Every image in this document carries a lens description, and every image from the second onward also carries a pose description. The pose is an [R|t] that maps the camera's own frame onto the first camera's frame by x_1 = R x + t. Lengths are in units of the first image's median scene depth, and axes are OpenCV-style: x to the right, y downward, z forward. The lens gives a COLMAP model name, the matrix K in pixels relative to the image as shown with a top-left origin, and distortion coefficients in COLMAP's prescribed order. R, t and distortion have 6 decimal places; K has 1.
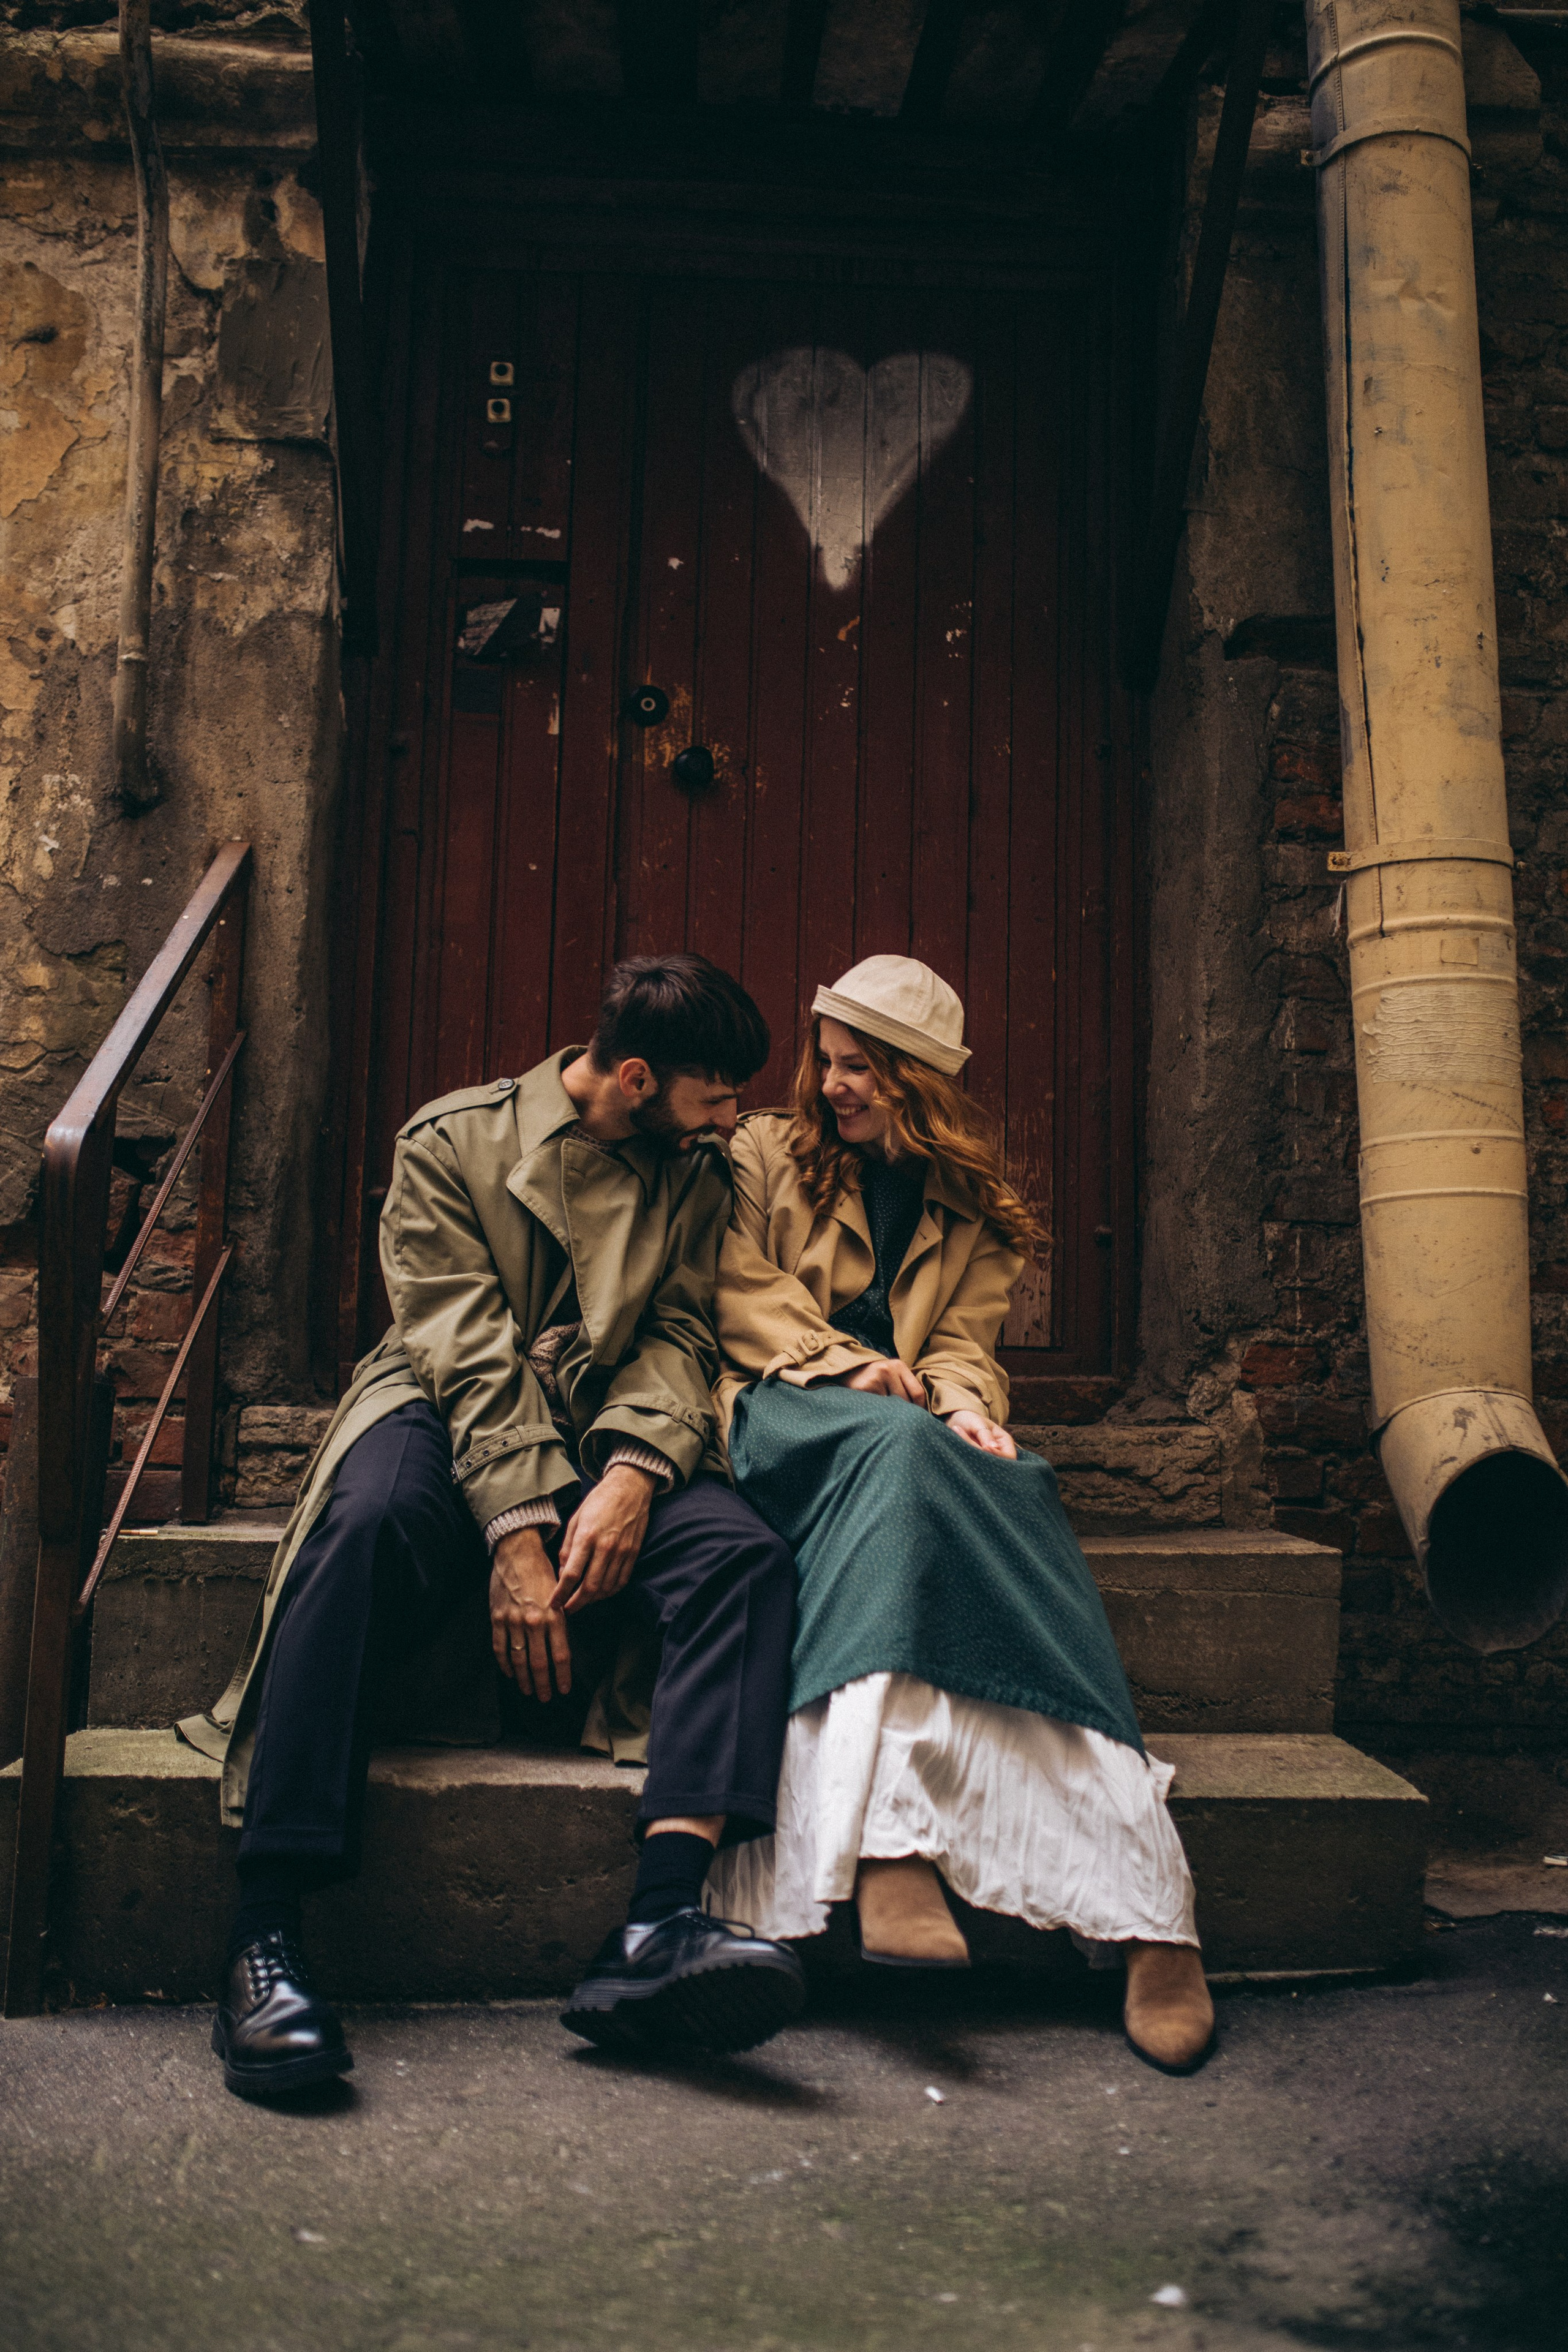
lens RADIAL K [[2248.0, 0, 796.3], [0, 2248.0, 1189.5], [0, 0, 1]] dist [-0.070031, 0.100700]
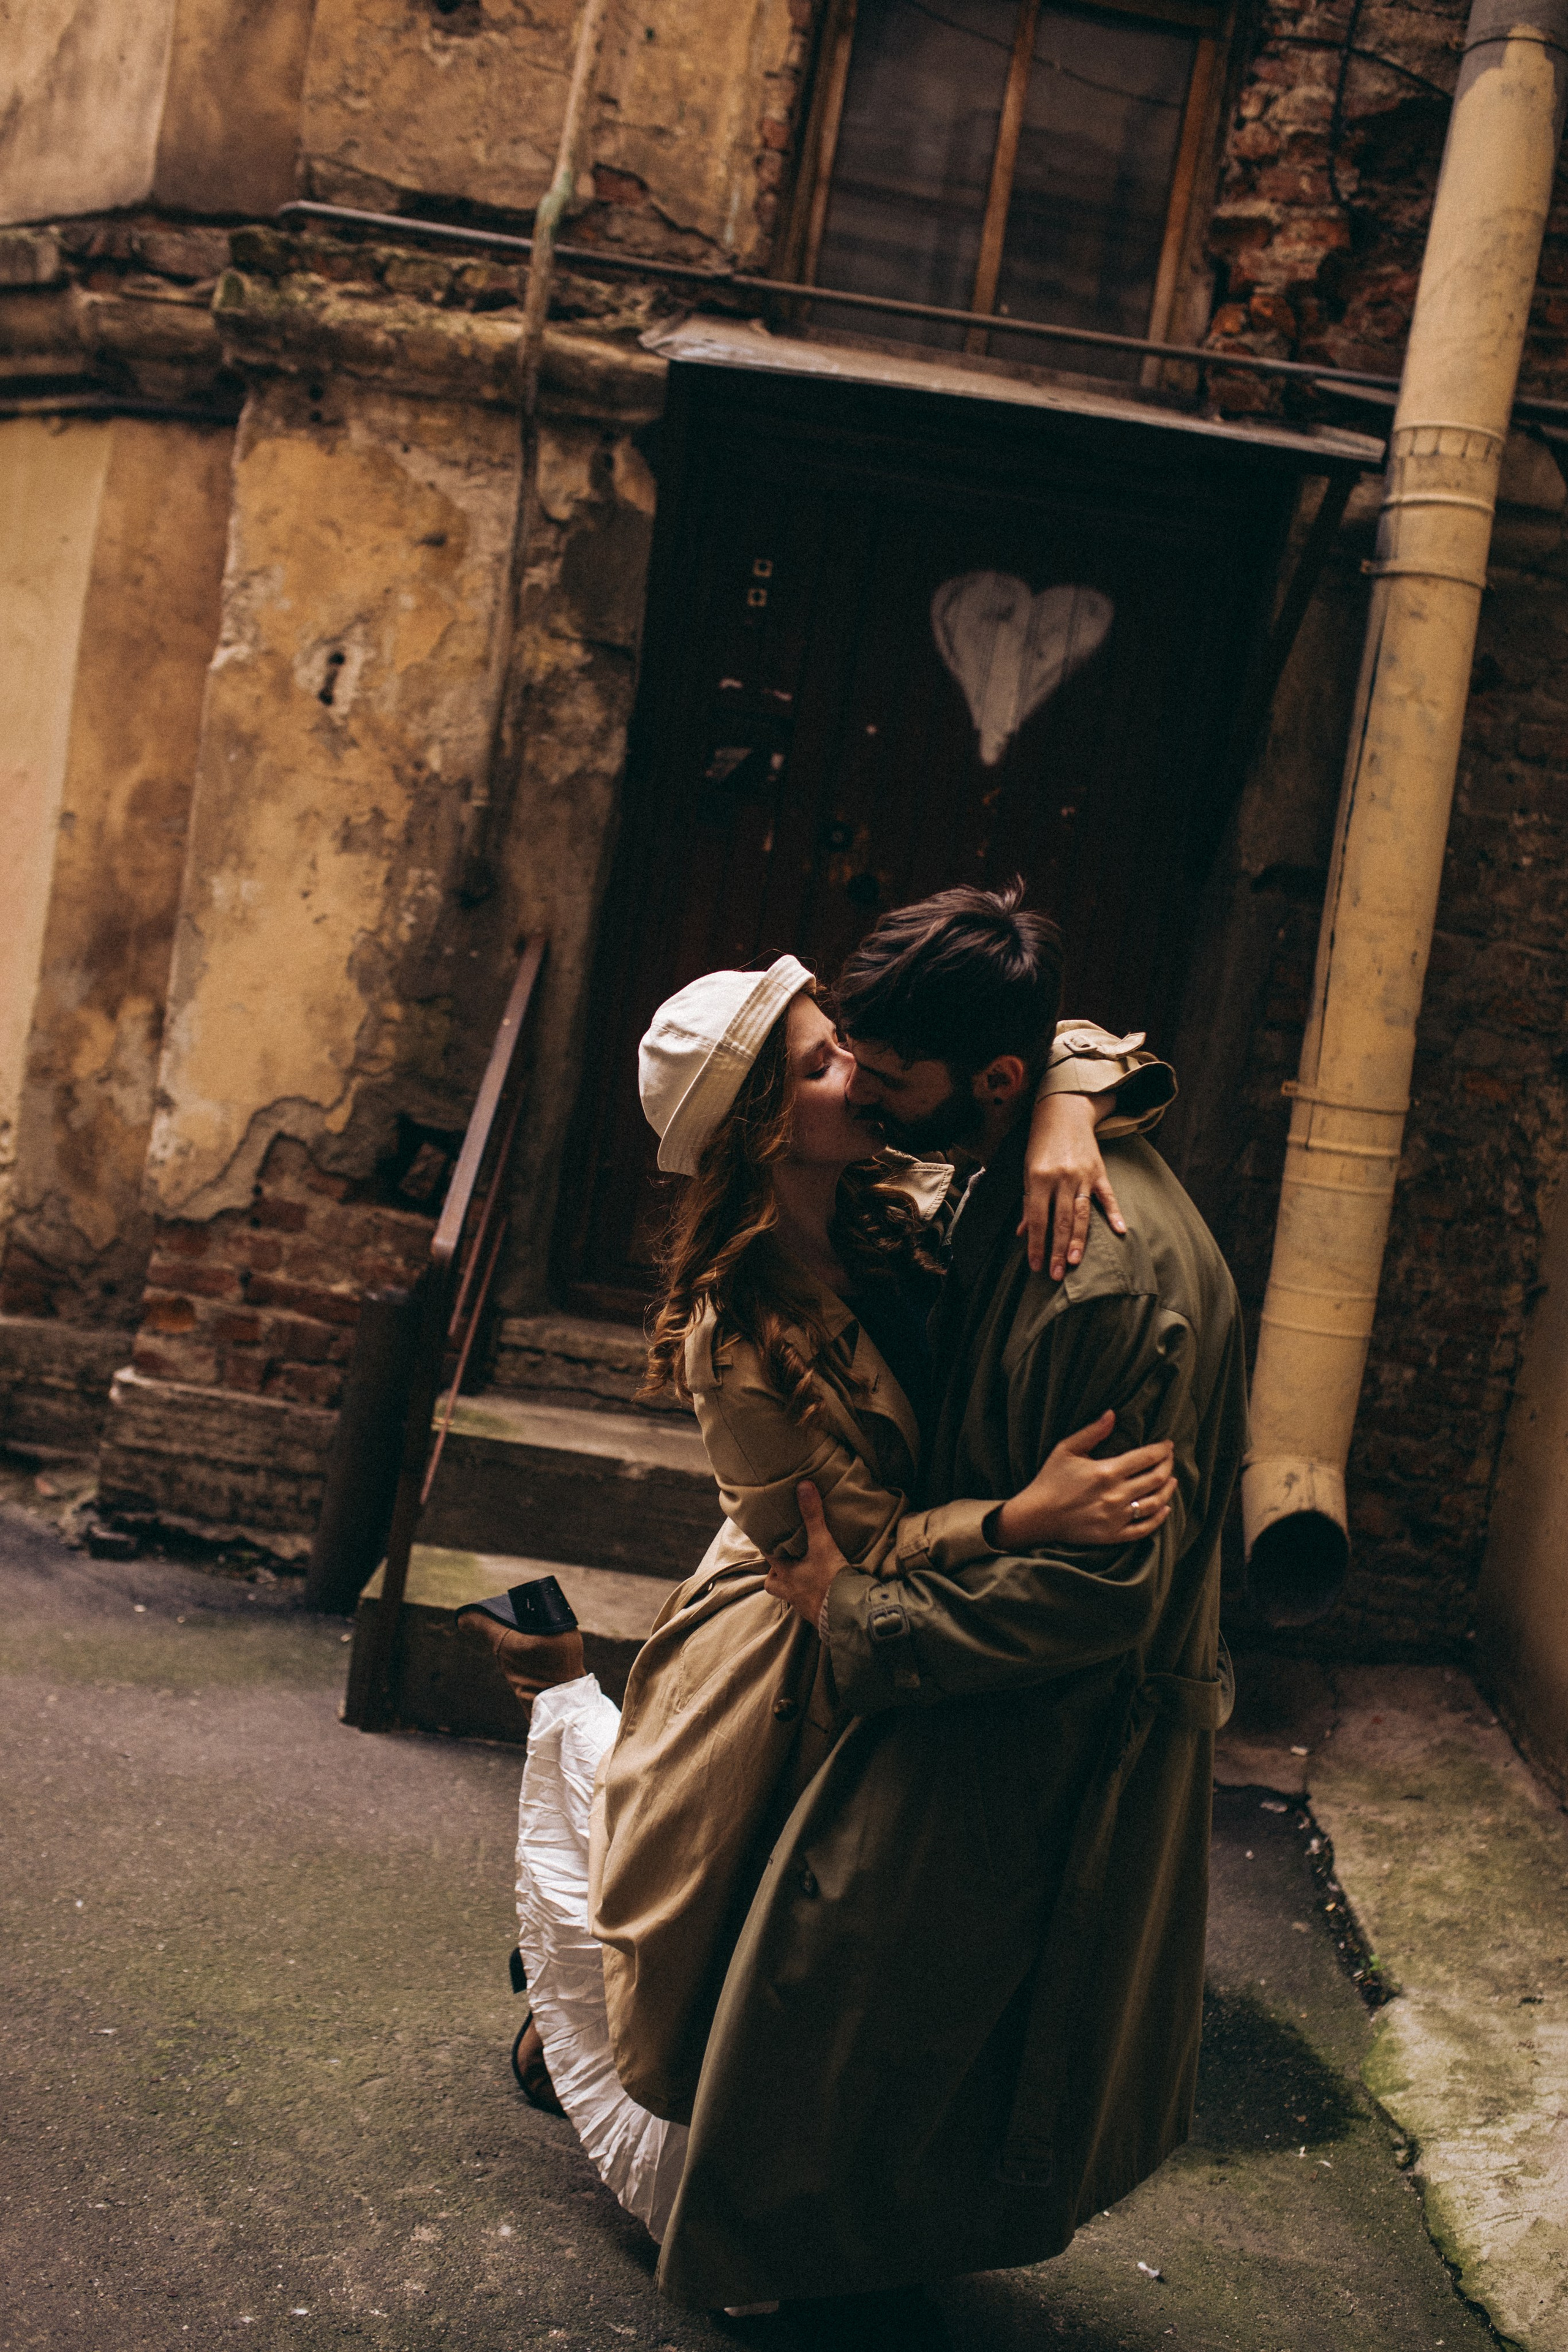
lens RADIAL K [[2248.0, 0, 796.3], [0, 2248.0, 1189.5], [0, 0, 1]] dist [-0.070031, 0.100700]
pose [[0.989018, 0.143576, -0.035070, -0.012965], [-0.132424, 0.966211, 0.221133, -0.334302], [0.065635, -0.214060, 0.974613, -0.420459]]
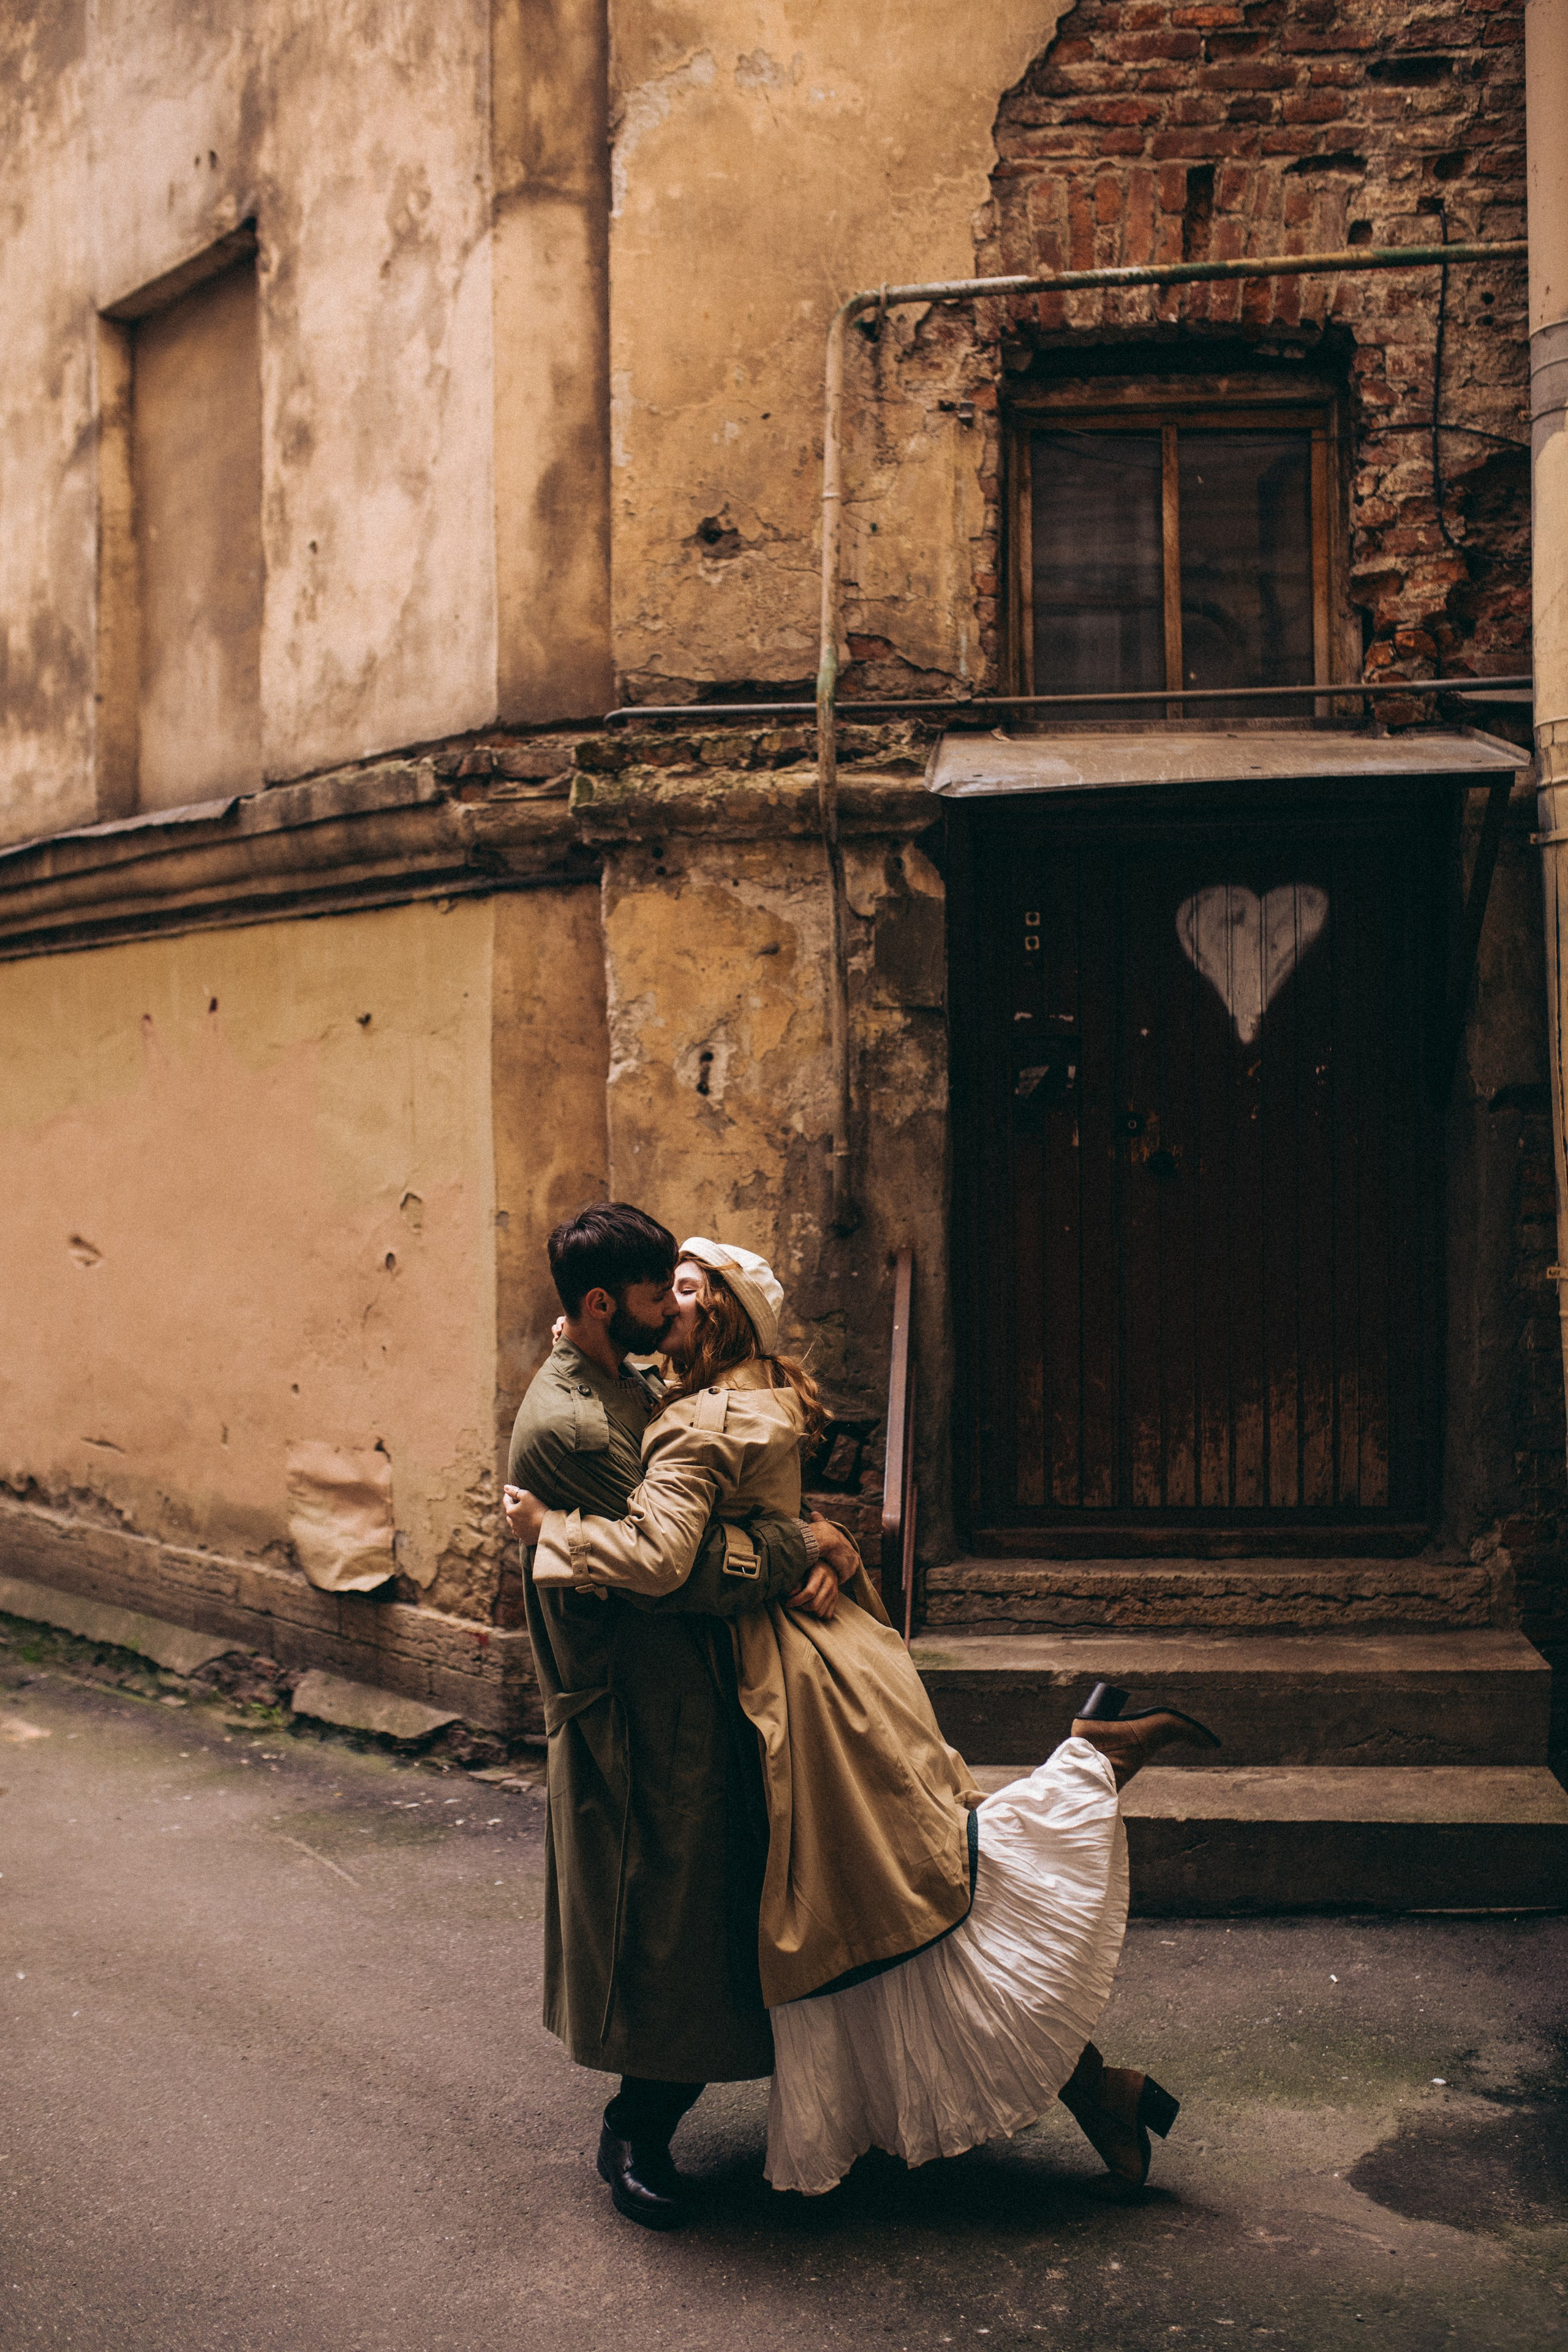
lens RADIAL K [[2248.0, 0, 796.3], [0, 2248.0, 1189.5], [0, 0, 1]] dist [-0.070031, 0.100700]
pose [[0.987462, -0.032411, -0.154493, -0.061437], [0.052538, 0.990378, 0.128027, -0.425666], [0.148856, -0.134539, 0.979664, -0.710353]]
